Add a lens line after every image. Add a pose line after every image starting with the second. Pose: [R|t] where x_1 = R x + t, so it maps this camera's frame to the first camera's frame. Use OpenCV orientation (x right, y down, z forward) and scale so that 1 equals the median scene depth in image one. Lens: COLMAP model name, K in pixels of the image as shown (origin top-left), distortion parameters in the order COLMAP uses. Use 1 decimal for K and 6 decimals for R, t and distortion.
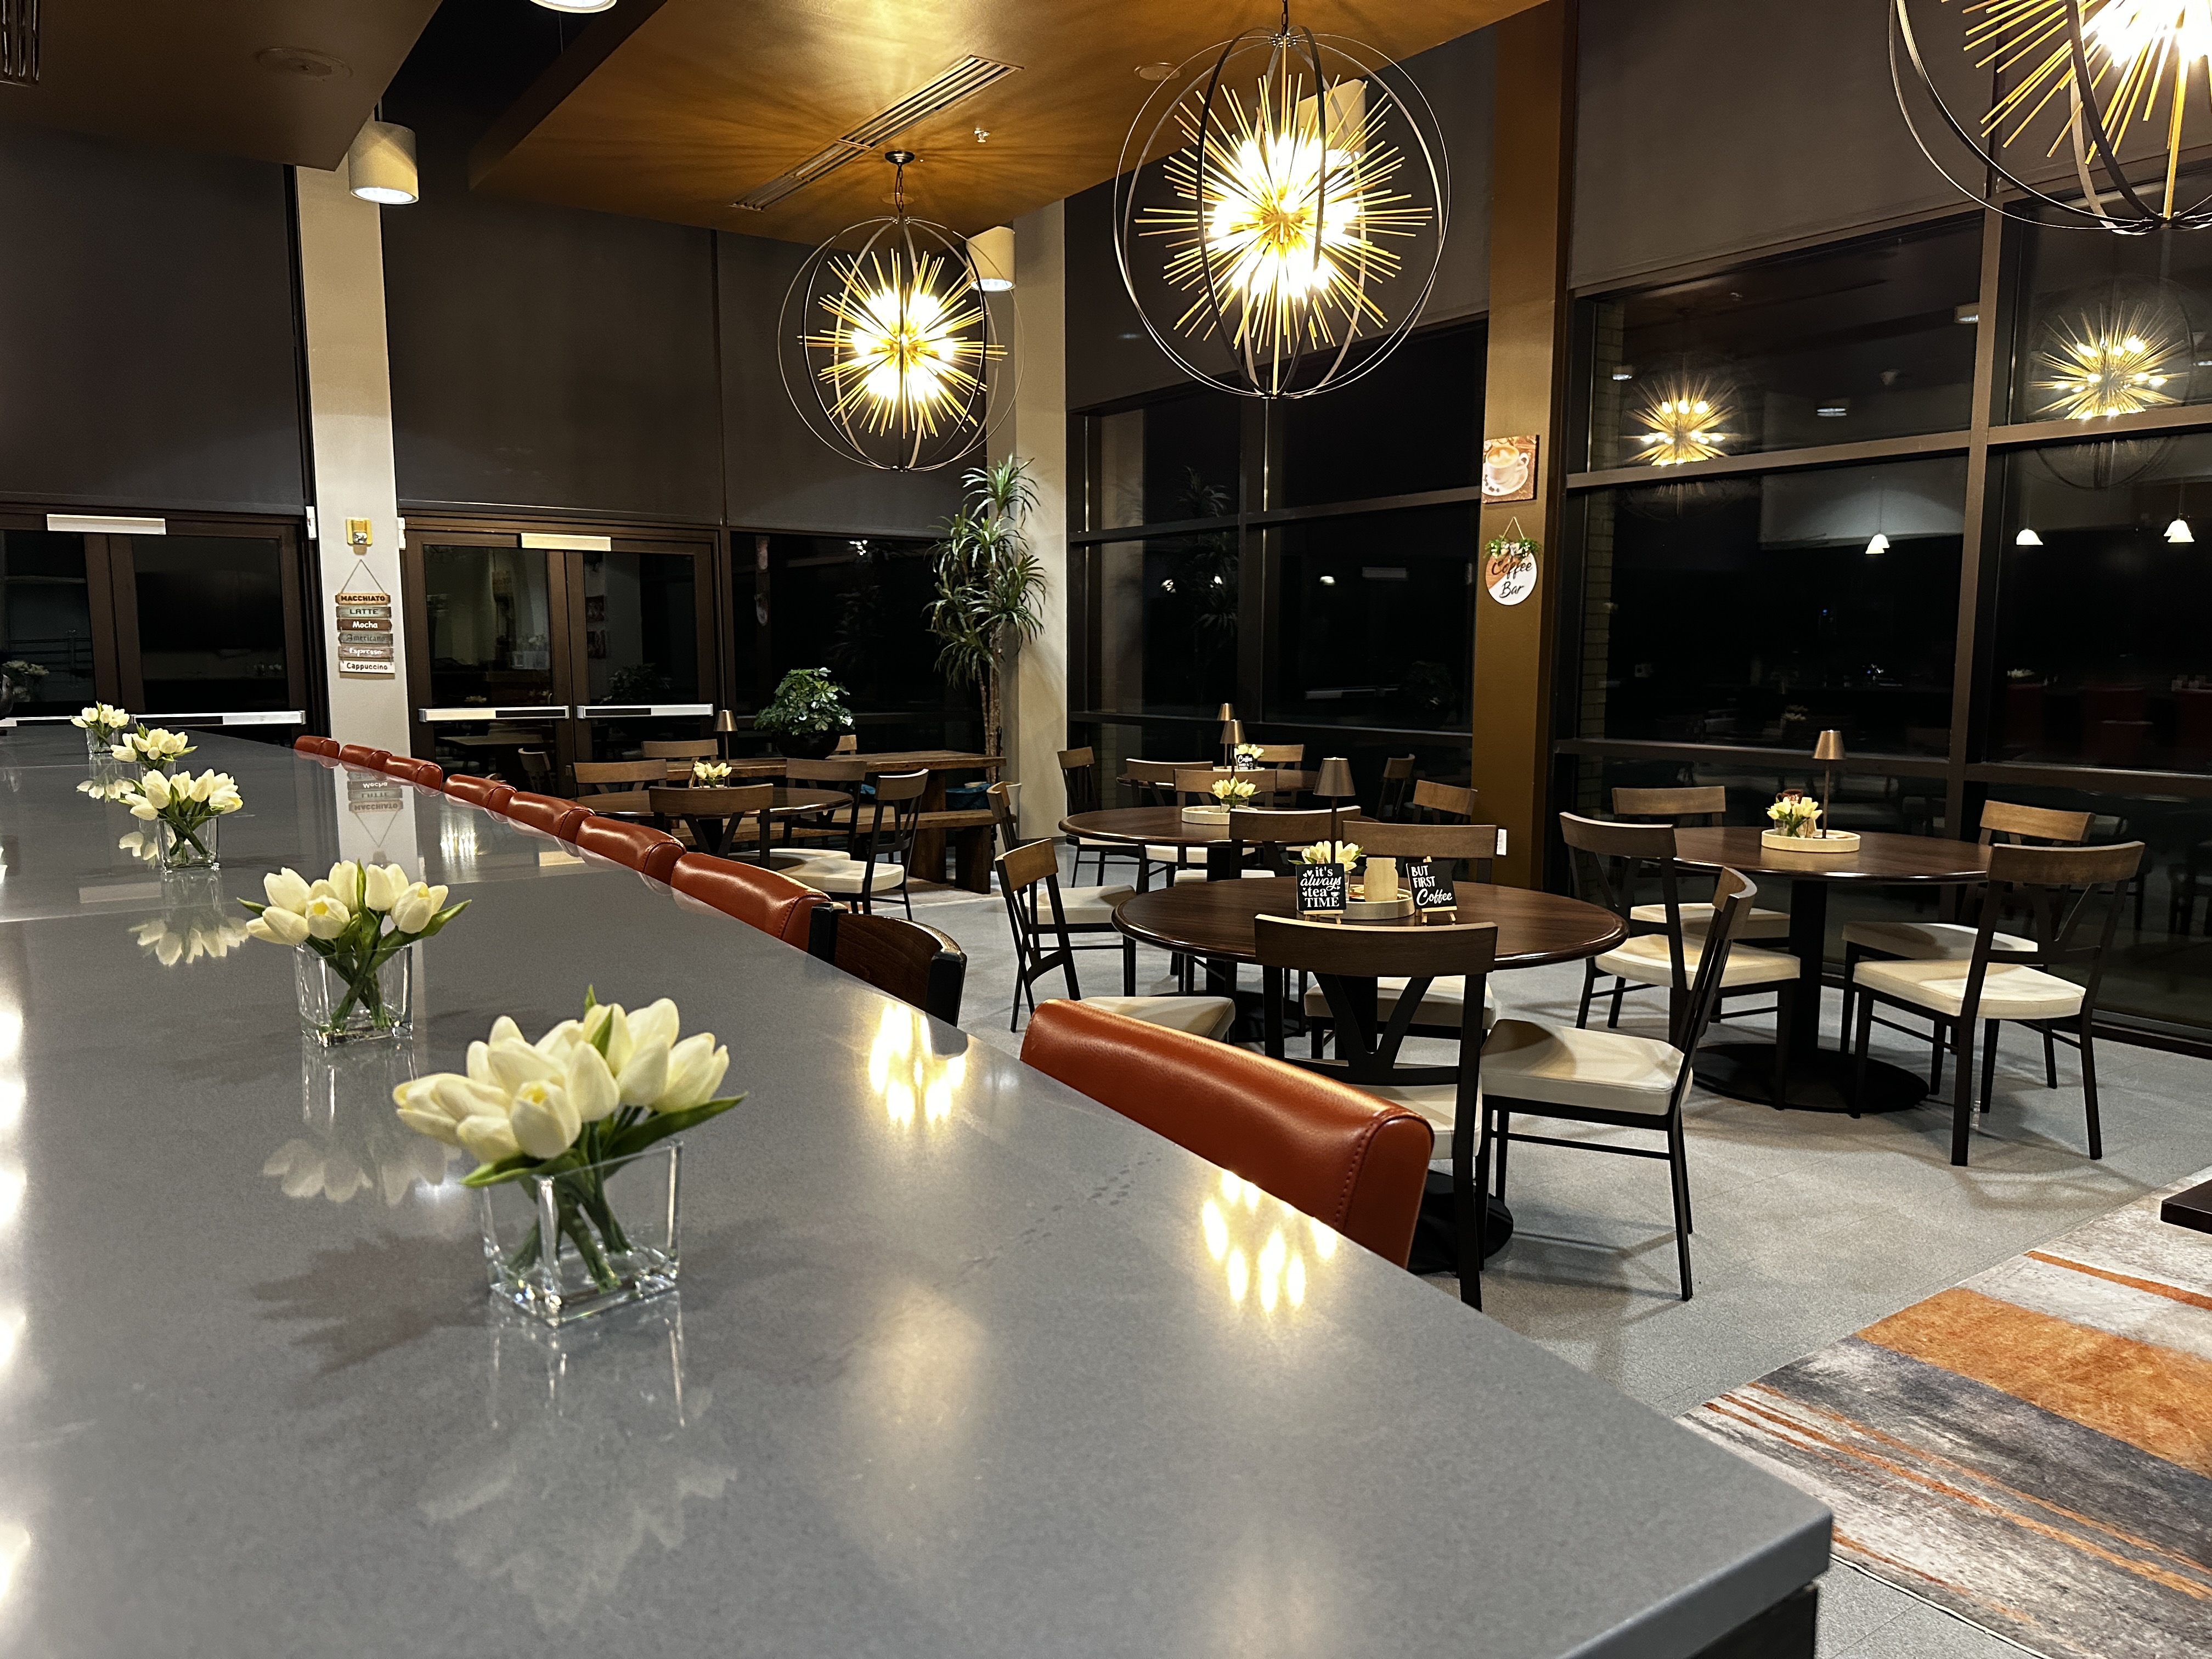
lens RADIAL K [[1544.0, 0, 1047.5], [0, 1544.0, 834.2], [0, 0, 1]] dist [0.058310, -0.080621]
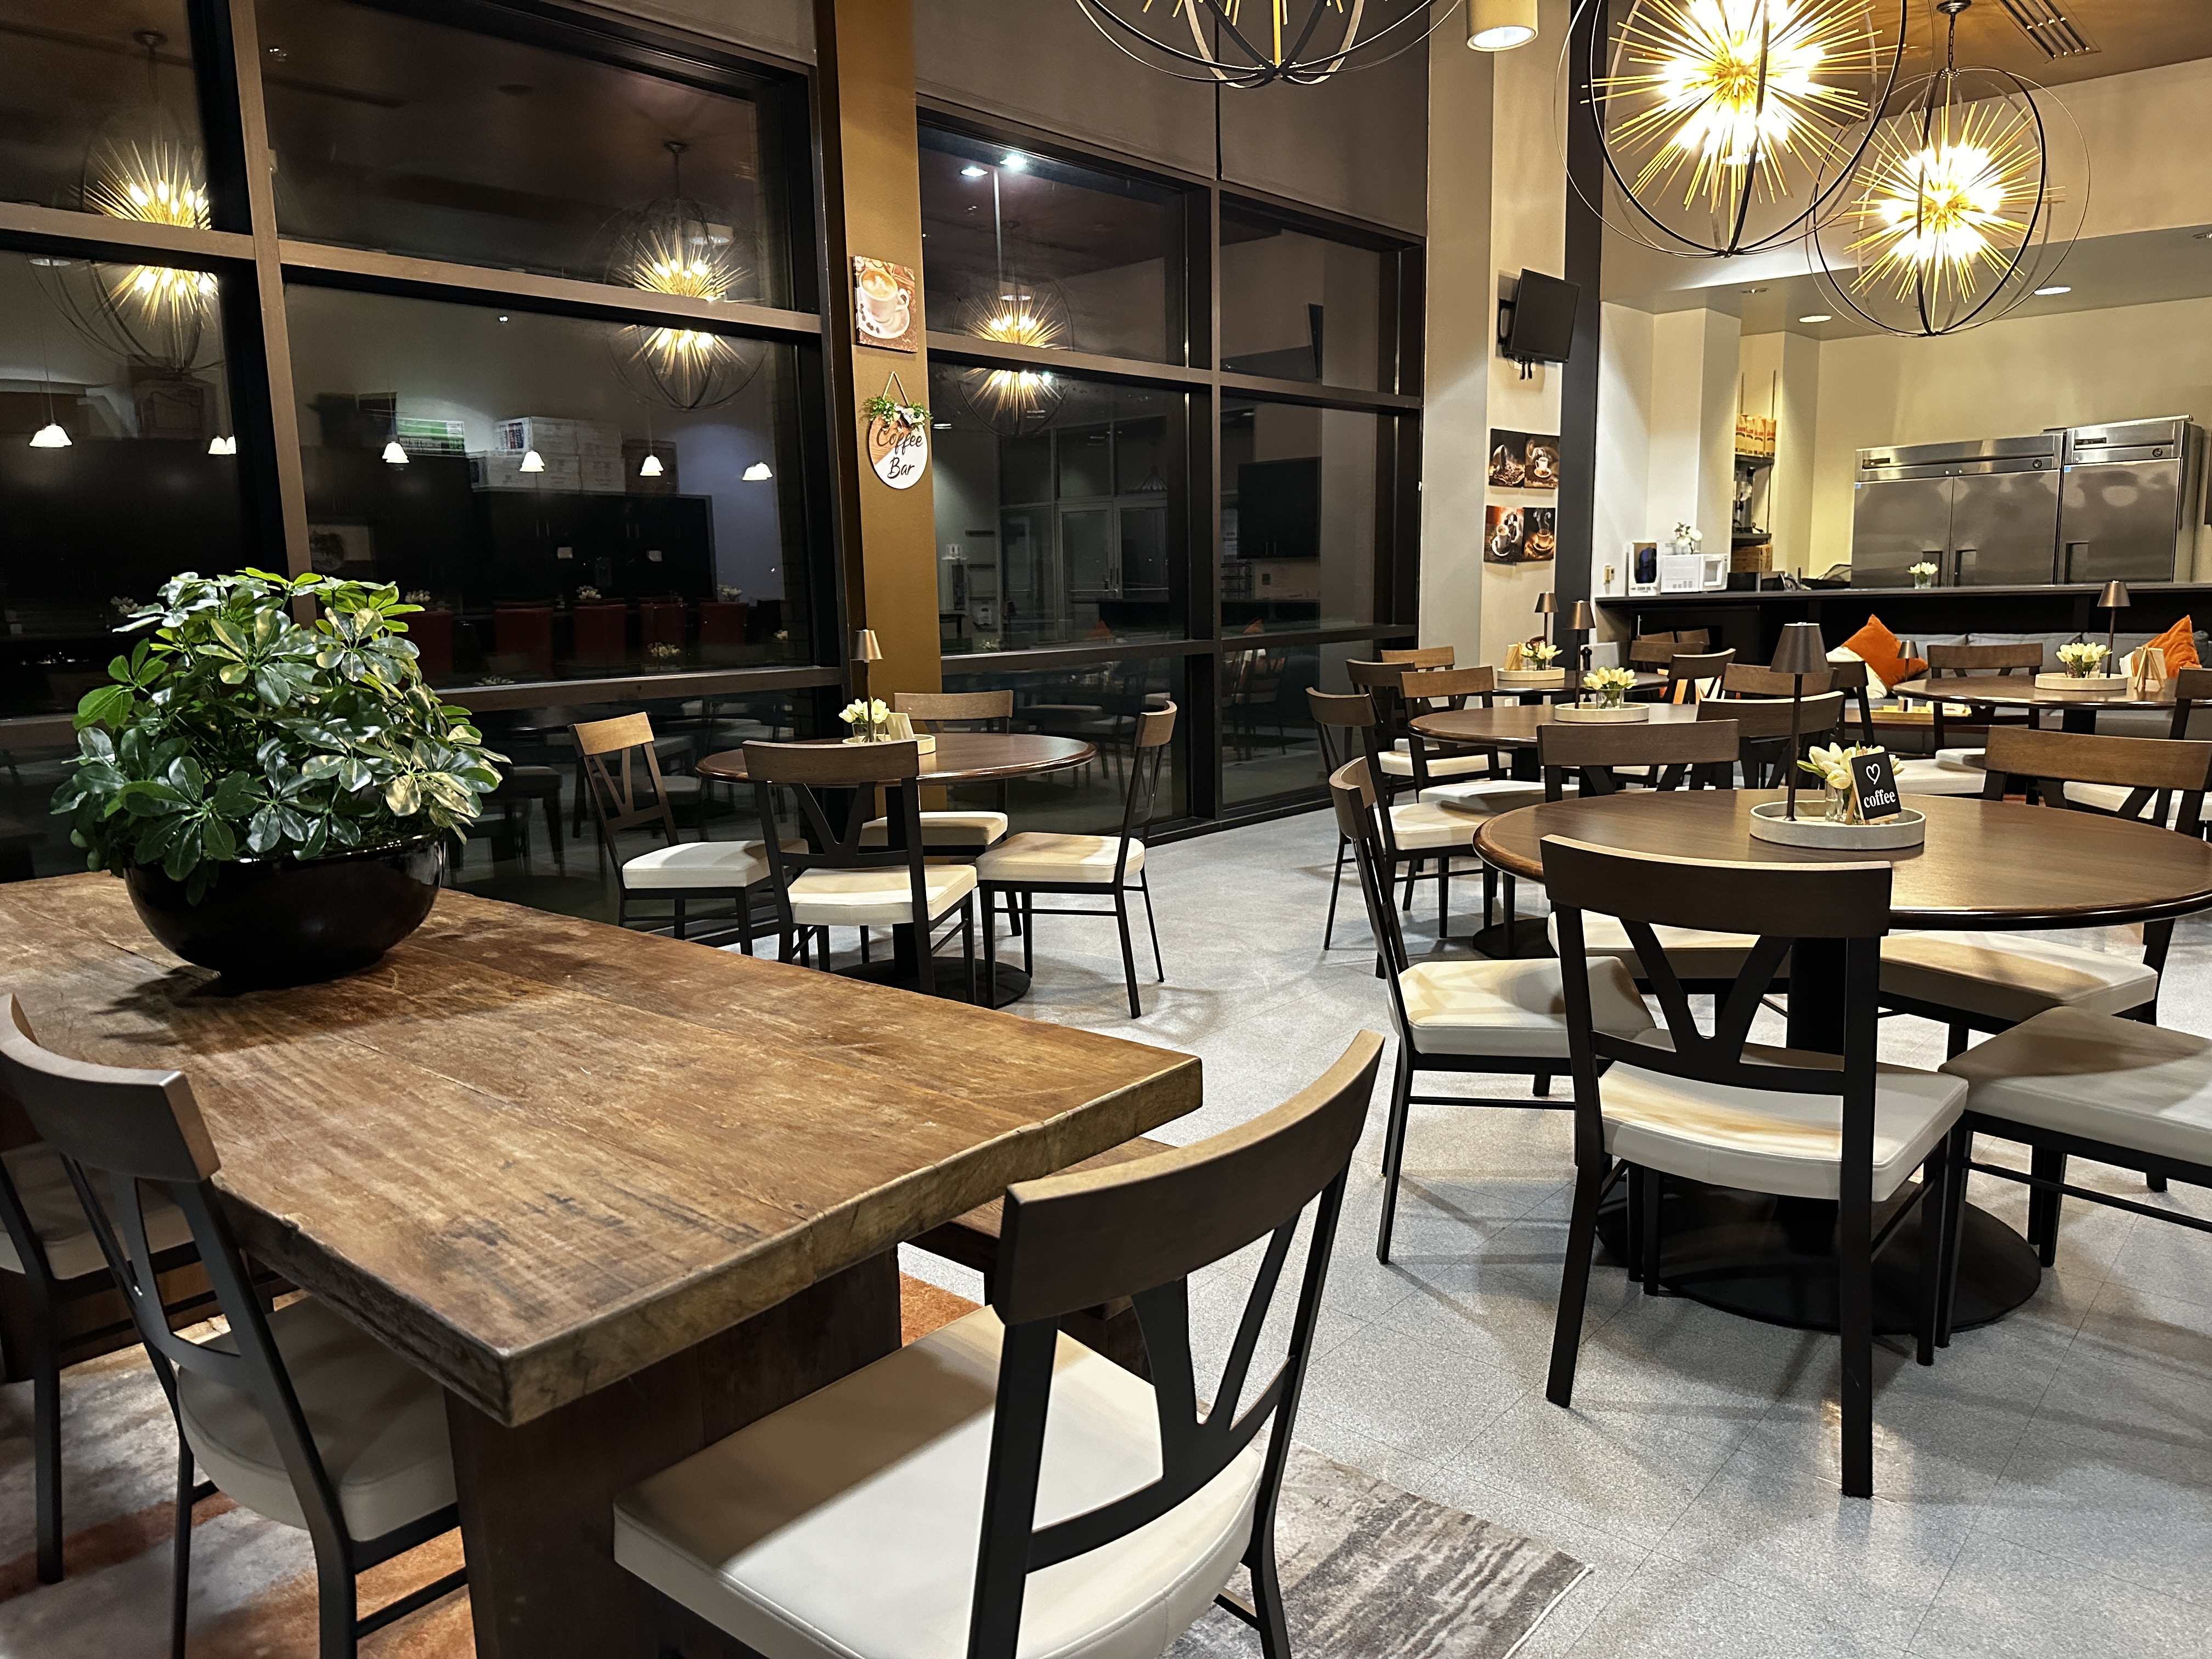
lens RADIAL K [[1544.0, 0, 1110.9], [0, 1544.0, 824.1], [0, 0, 1]] dist [0.058310, -0.080621]
pose [[-0.269228, -0.141548, 0.952618, -0.477174], [0.141683, 0.972556, 0.184553, -0.114508], [-0.952597, 0.184657, -0.241785, 1.123171]]
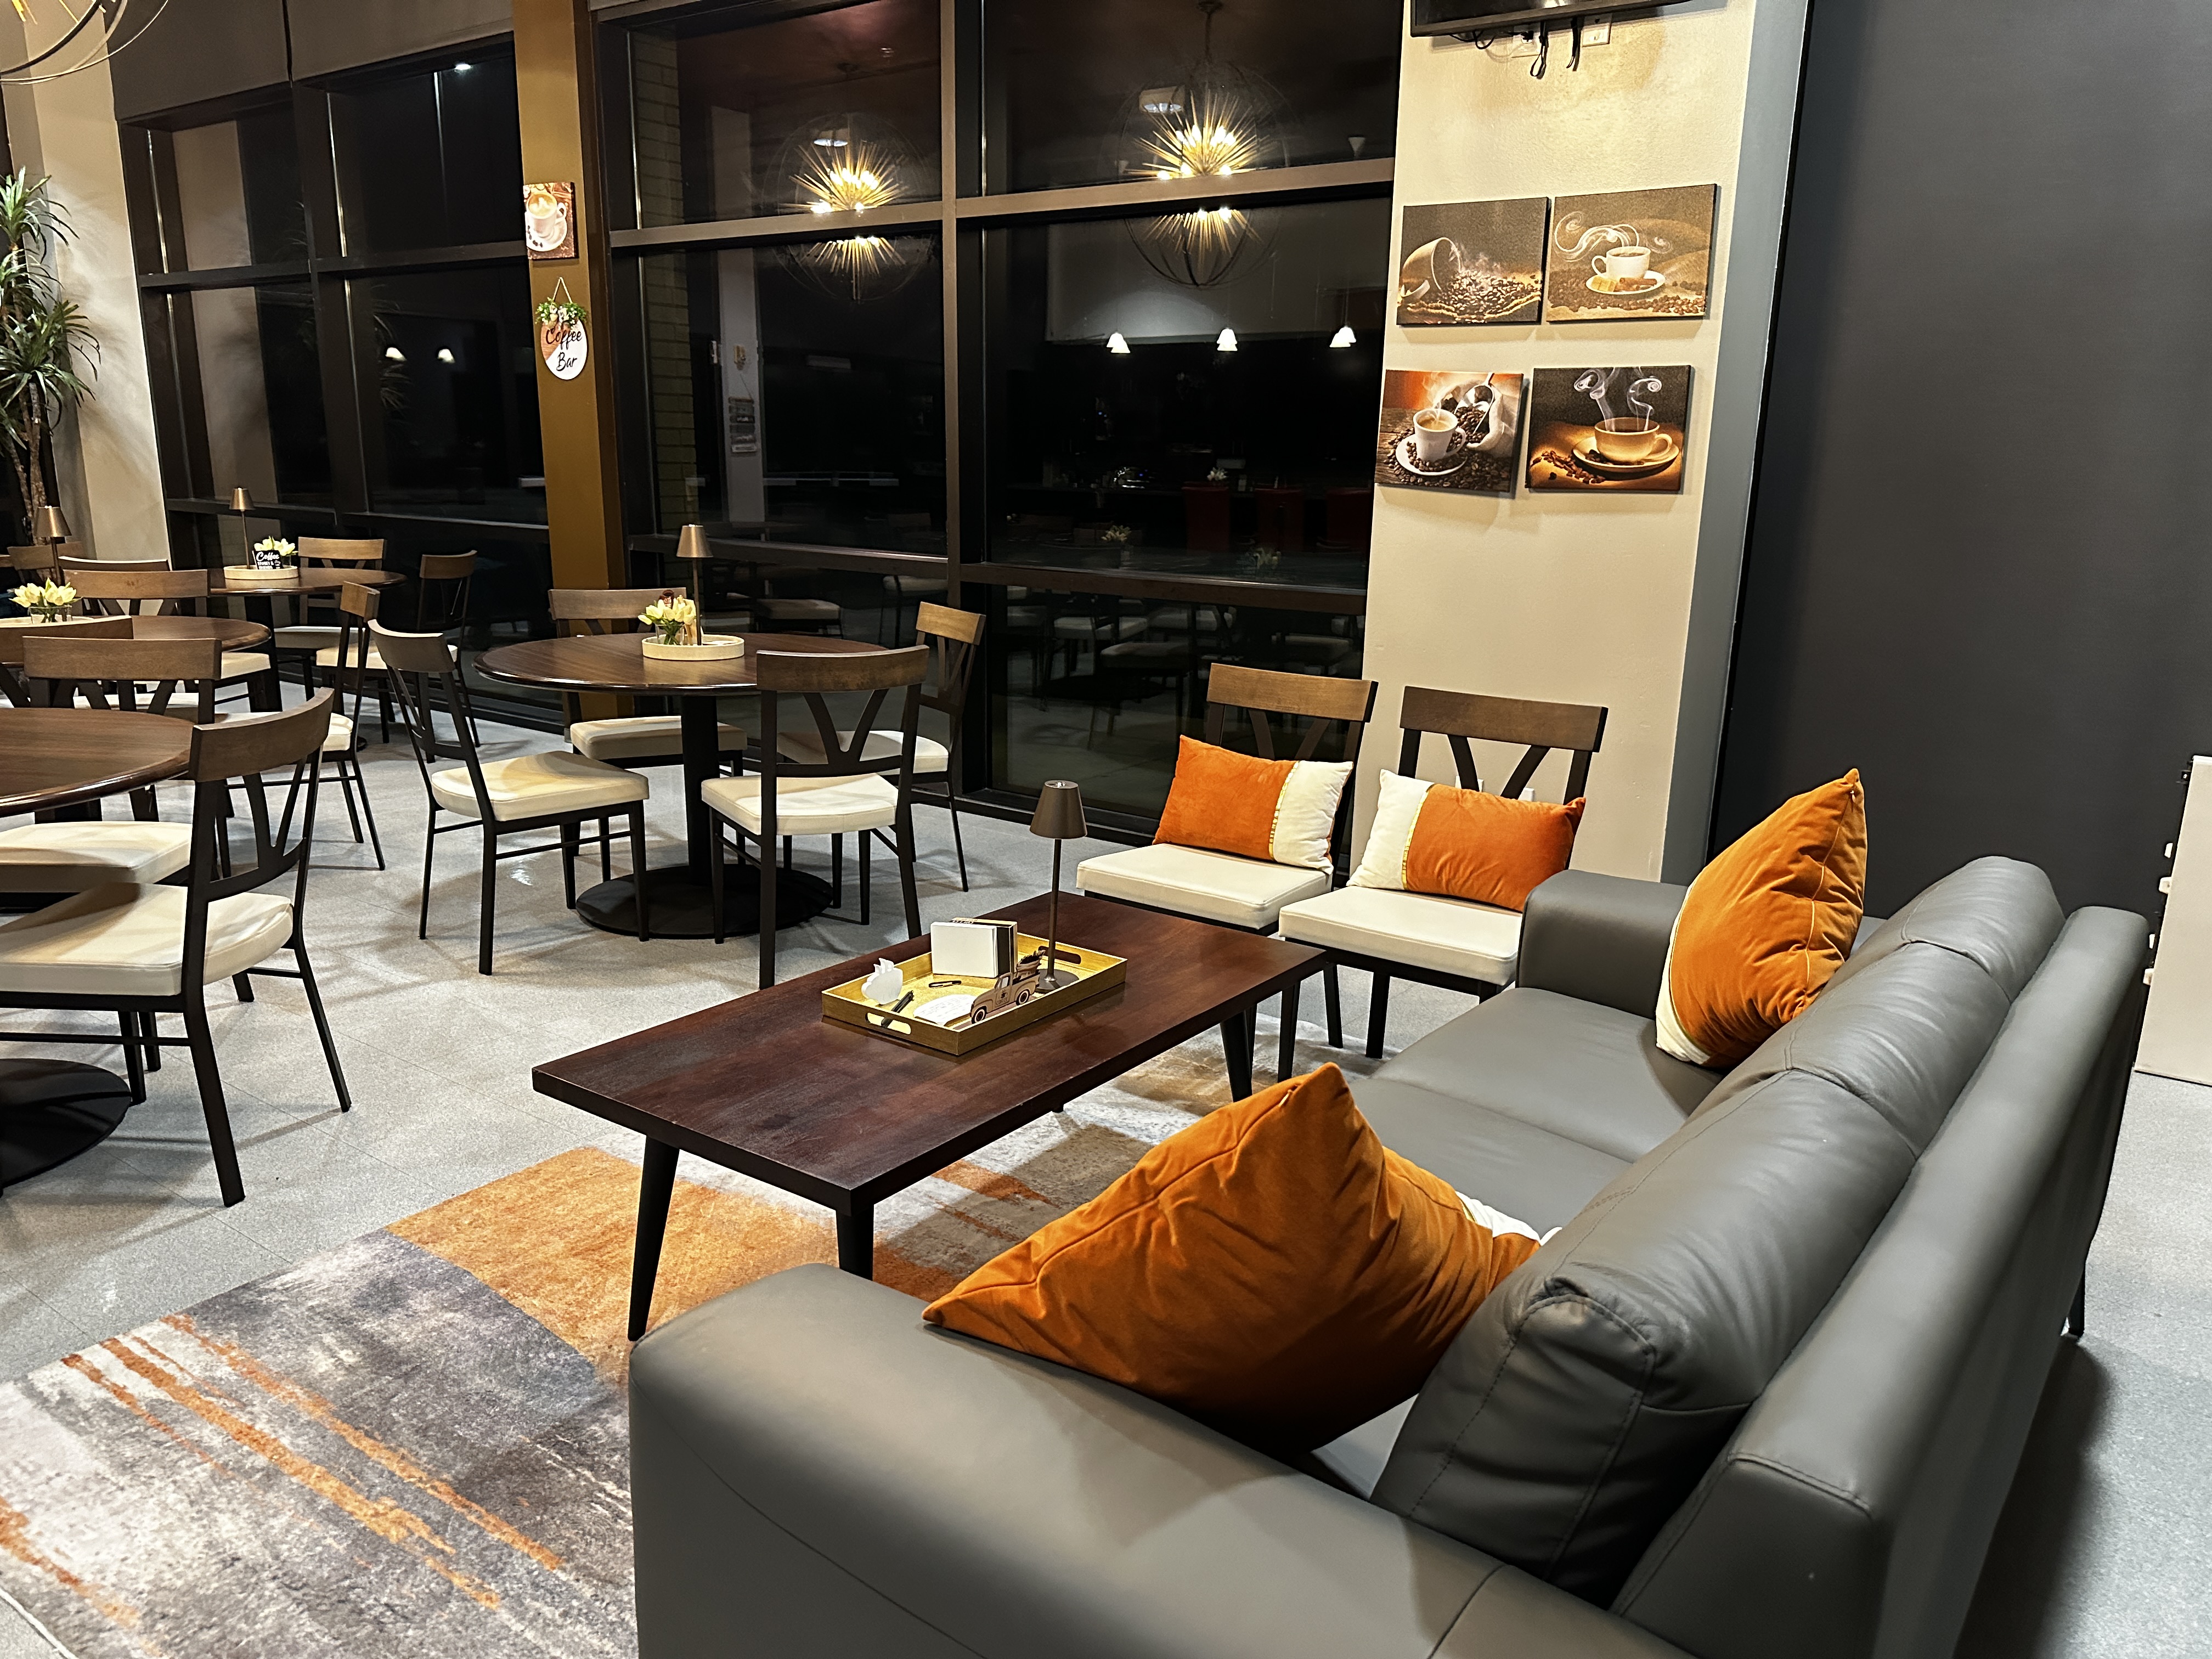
lens RADIAL K [[1544.0, 0, 1116.1], [0, 1544.0, 847.8], [0, 0, 1]] dist [0.058310, -0.080621]
pose [[0.933114, -0.068101, 0.353073, 0.260239], [0.019785, 0.990138, 0.138690, -0.000487], [-0.359036, -0.122428, 0.925259, 0.031710]]
